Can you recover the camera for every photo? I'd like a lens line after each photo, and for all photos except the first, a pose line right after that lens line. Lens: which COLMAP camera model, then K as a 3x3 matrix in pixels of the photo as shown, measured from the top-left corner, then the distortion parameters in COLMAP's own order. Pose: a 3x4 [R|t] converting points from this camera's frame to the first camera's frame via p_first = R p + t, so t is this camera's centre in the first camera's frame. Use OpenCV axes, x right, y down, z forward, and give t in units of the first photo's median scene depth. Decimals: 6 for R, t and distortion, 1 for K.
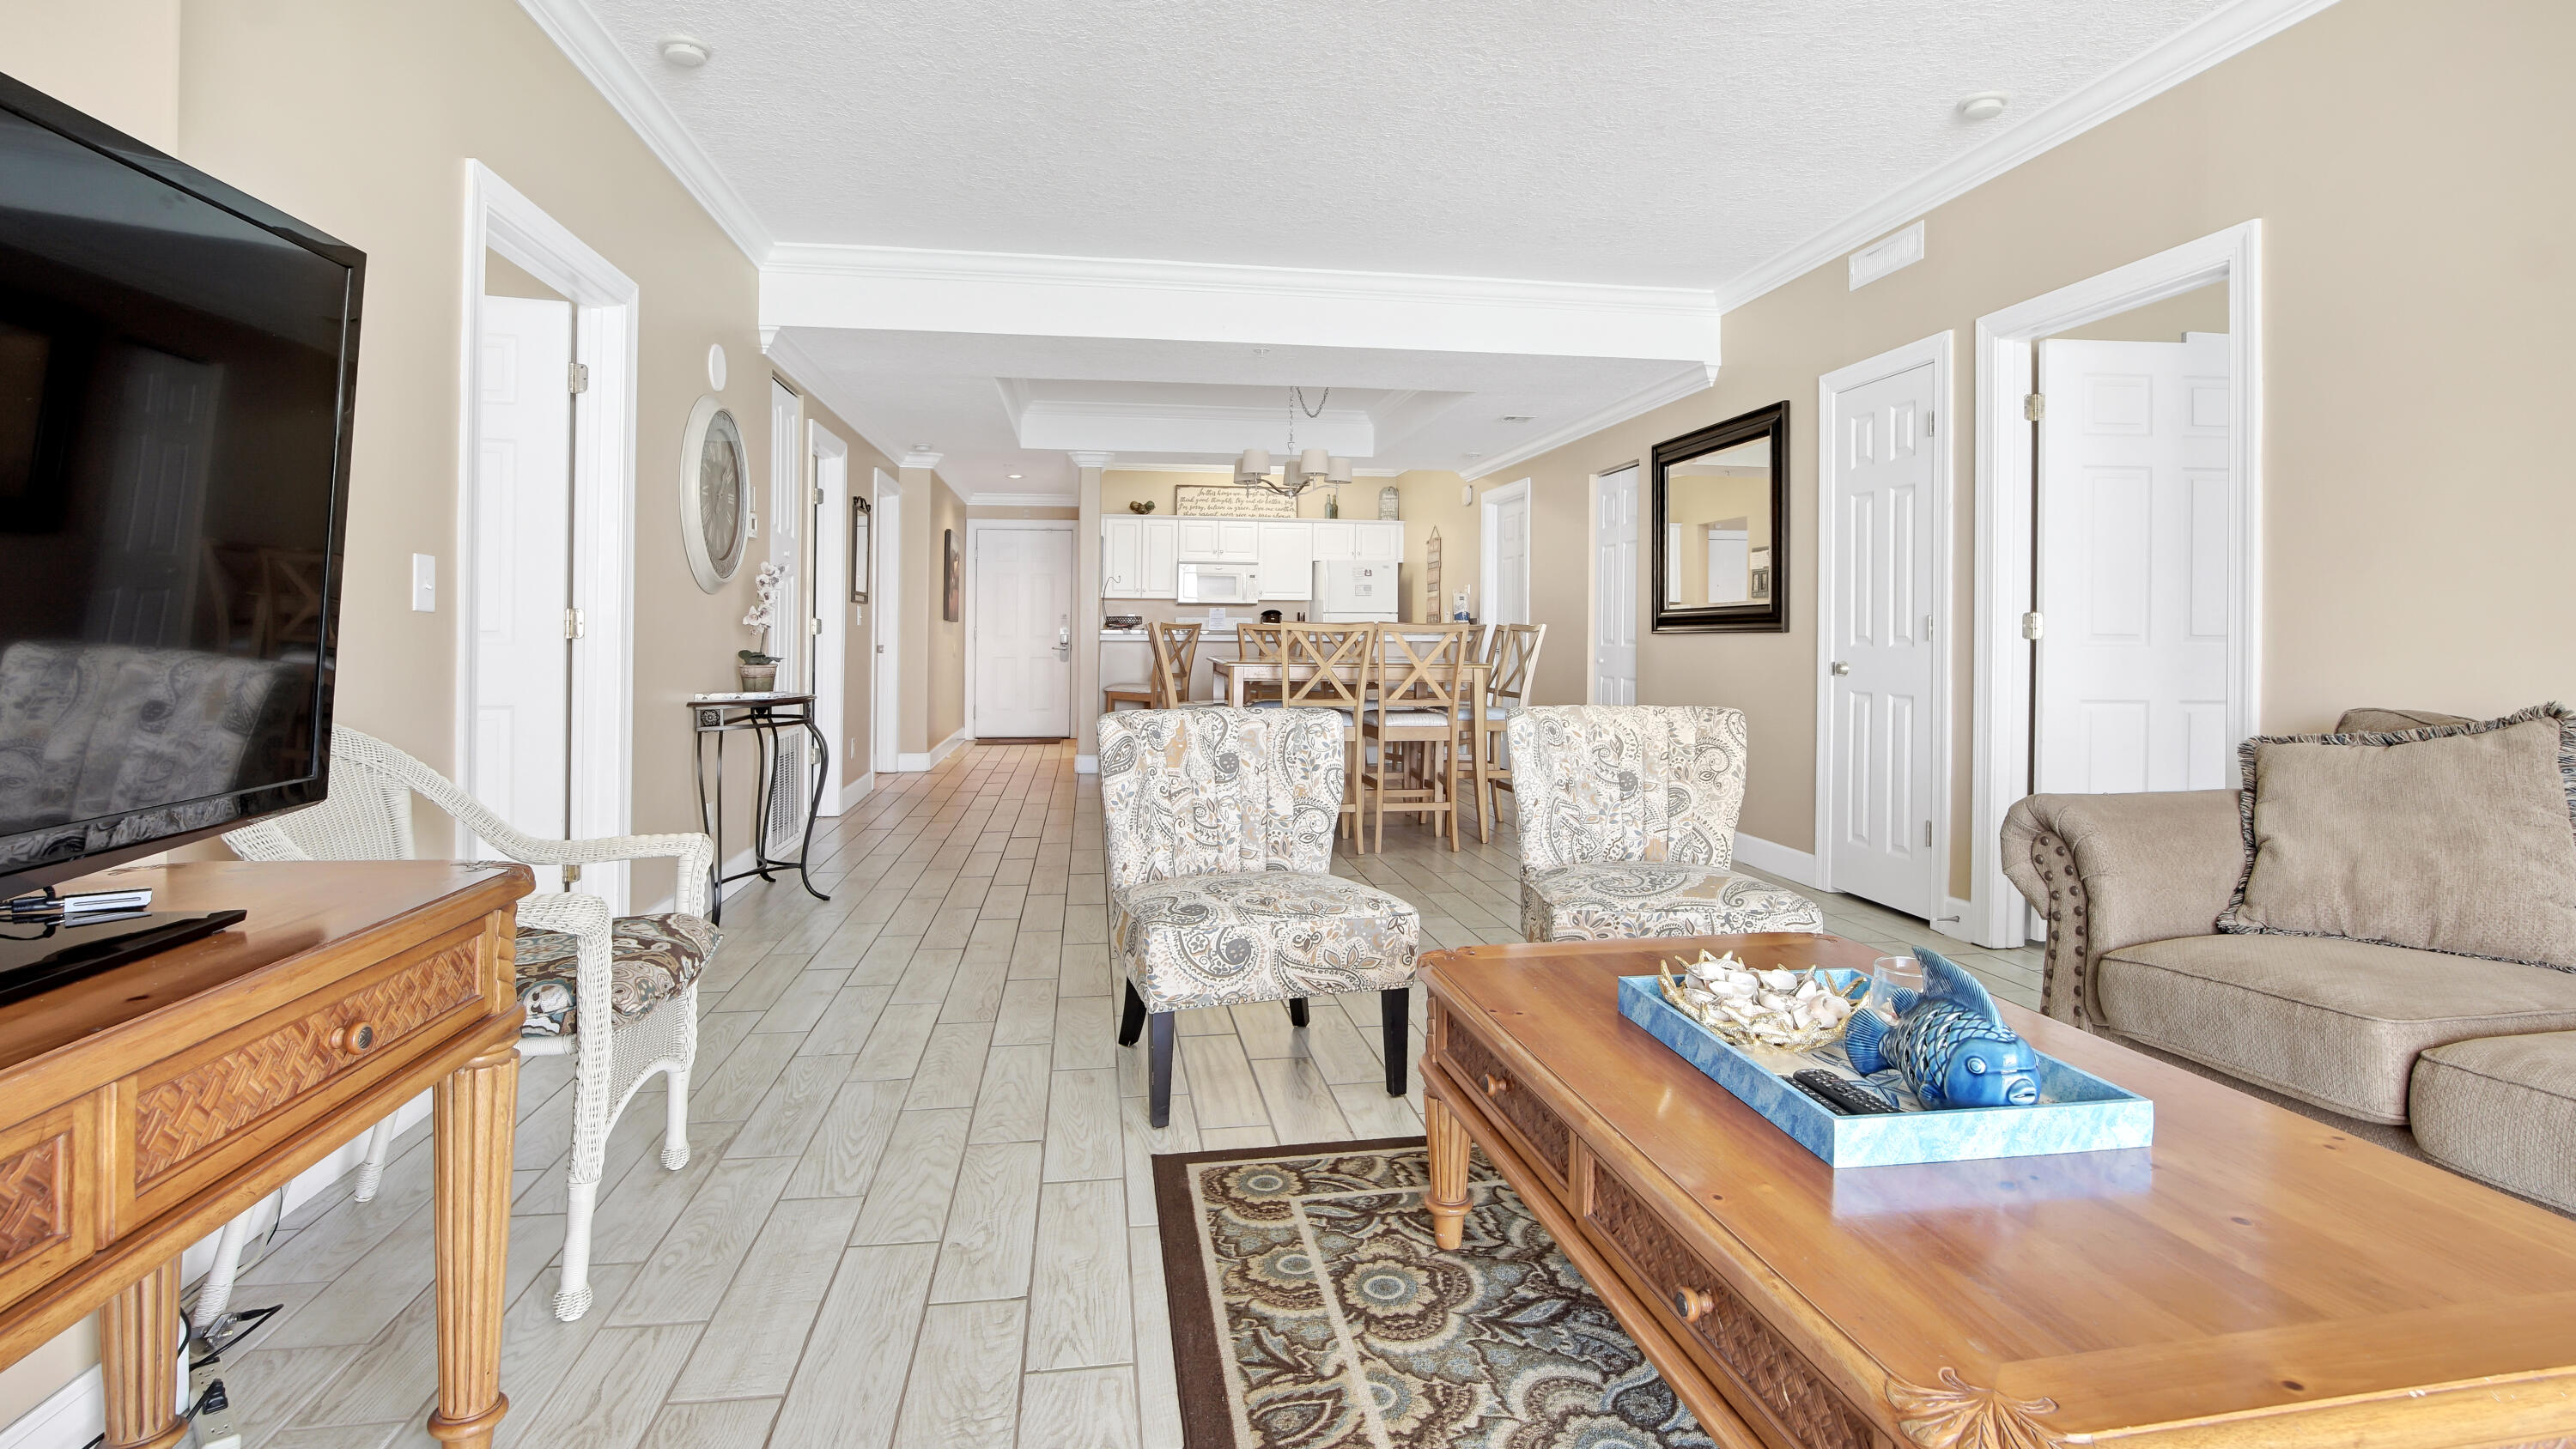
lens RADIAL K [[1244.1, 0, 1288.0], [0, 1244.1, 693.1], [0, 0, 1]] dist [-0.005913, -0.000631]
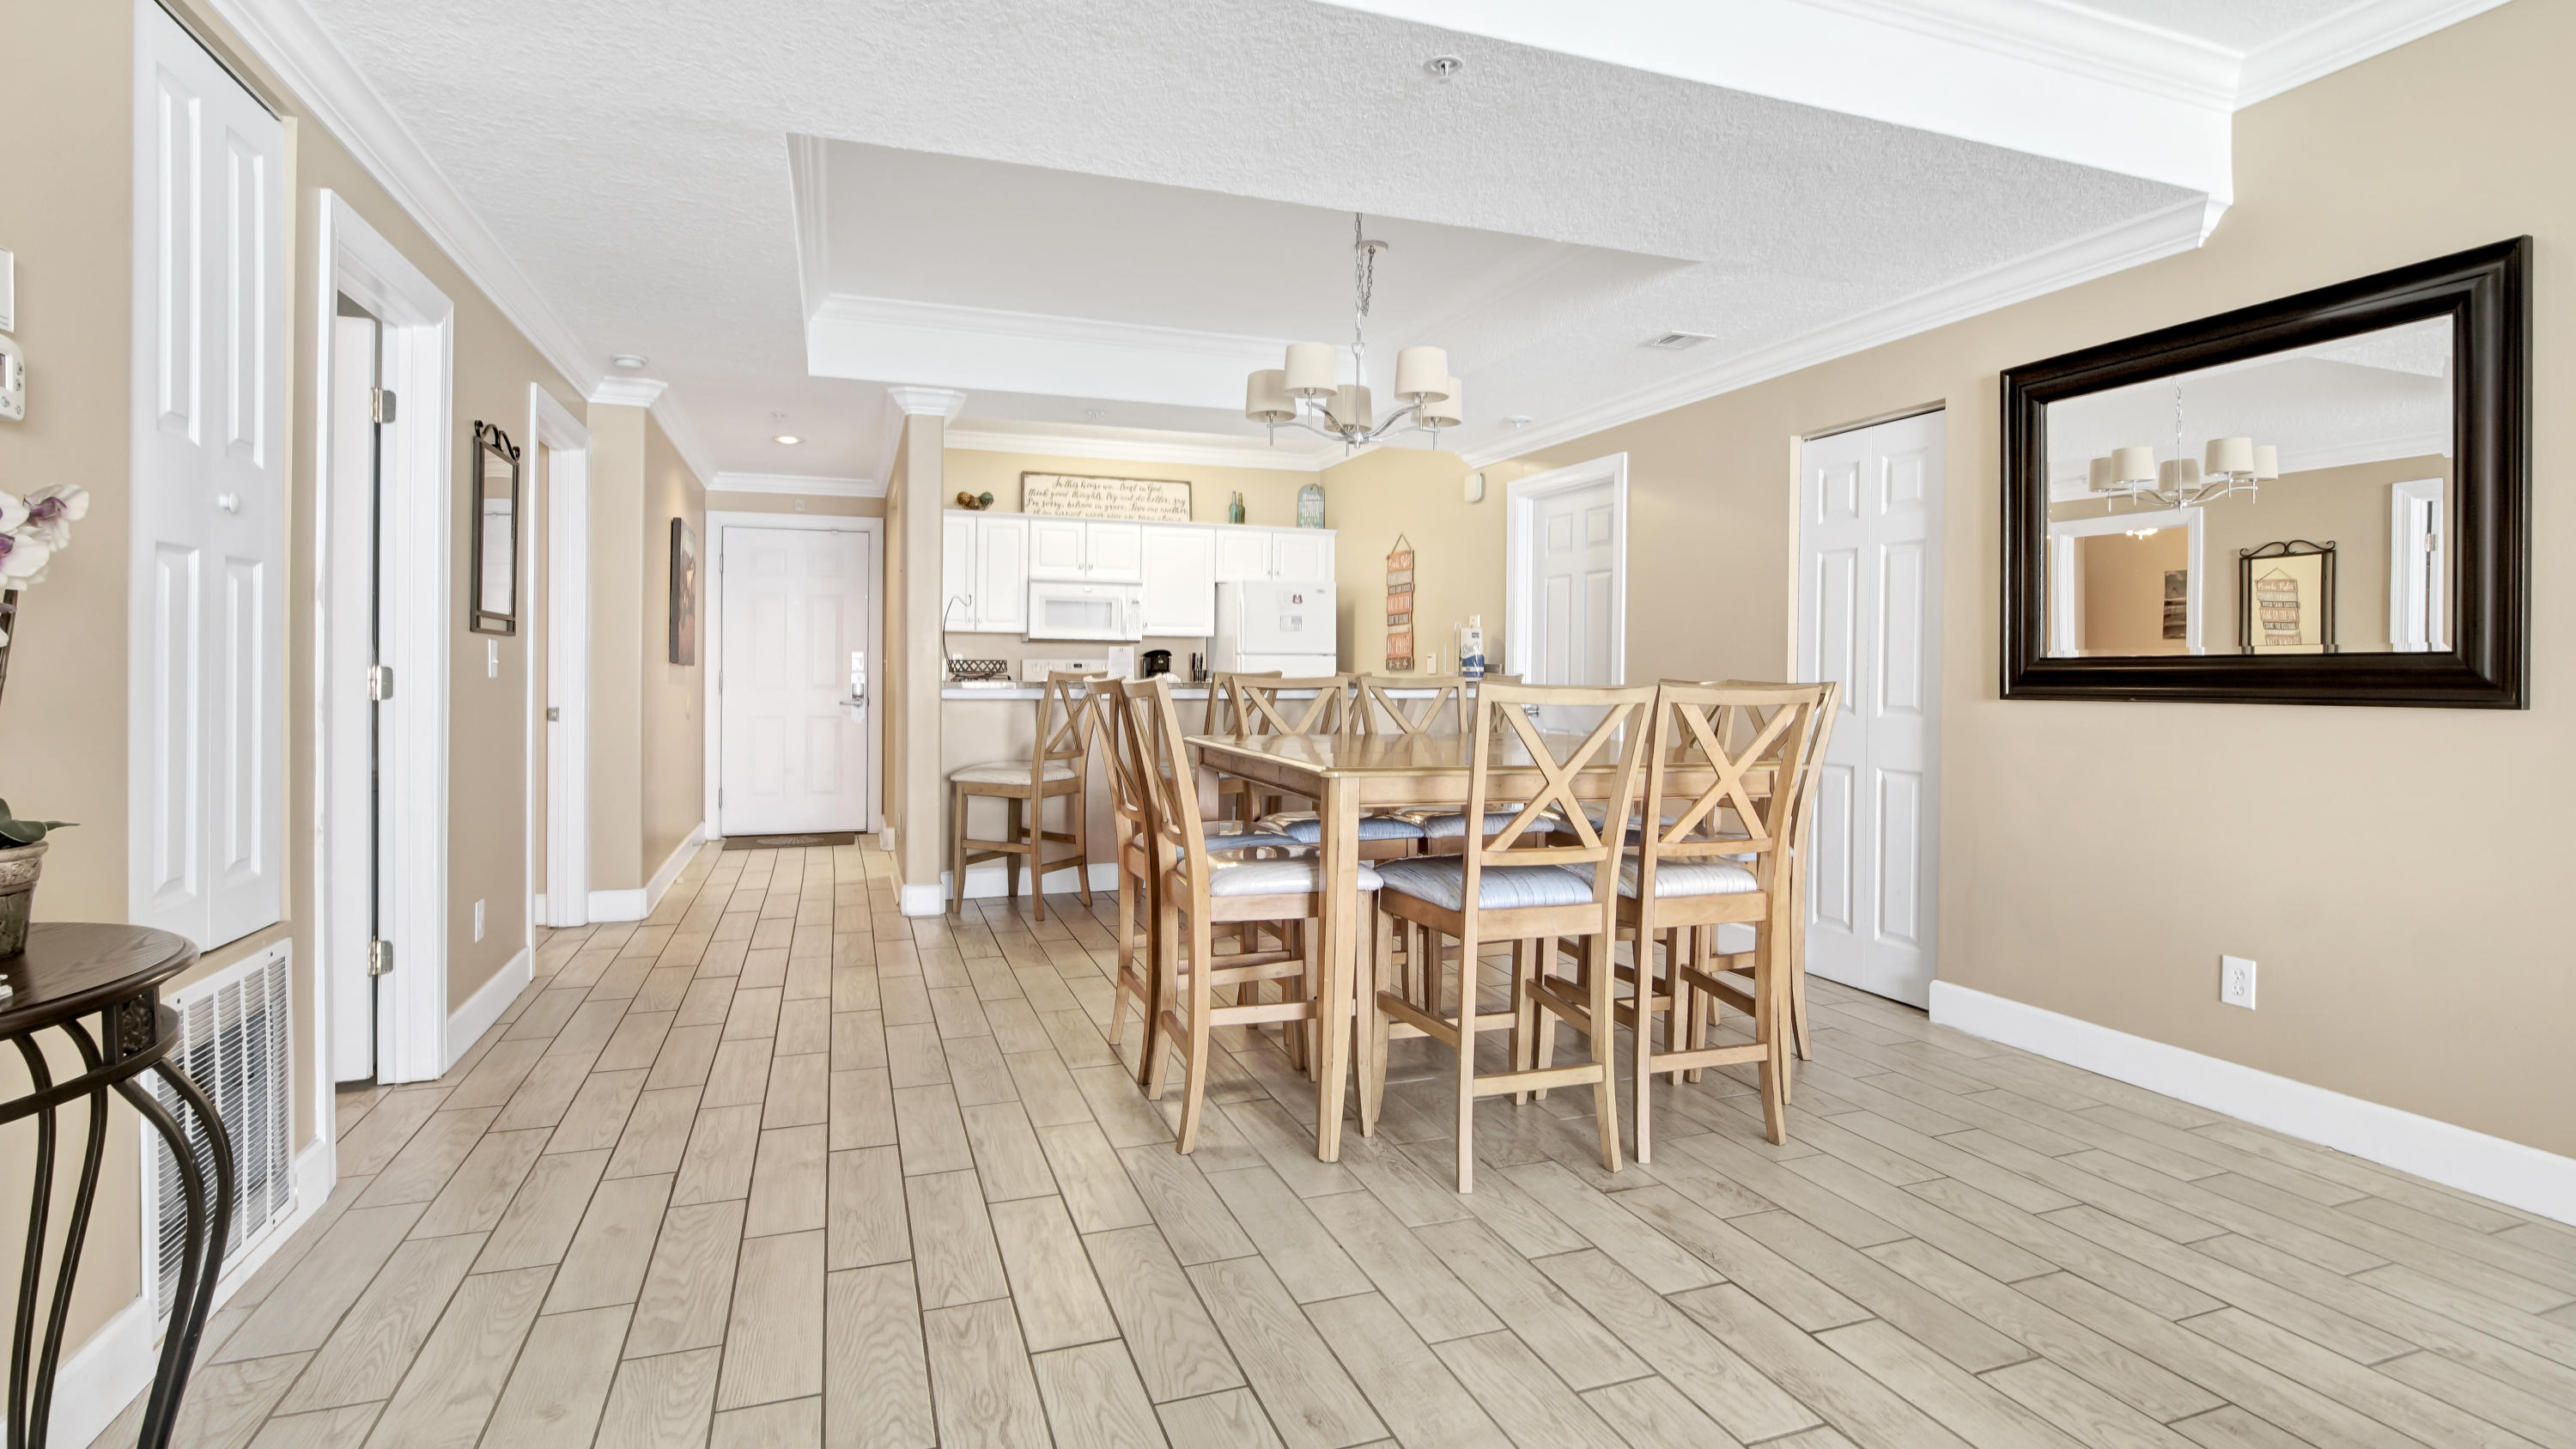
lens RADIAL K [[1248.8, 0, 1290.3], [0, 1248.8, 730.5], [0, 0, 1]] dist [-0.013353, -0.000168]
pose [[0.981725, -0.005613, 0.190221, -0.099227], [0.005710, 0.999984, 0.000037, -0.025475], [-0.190219, 0.001050, 0.981741, 0.361753]]
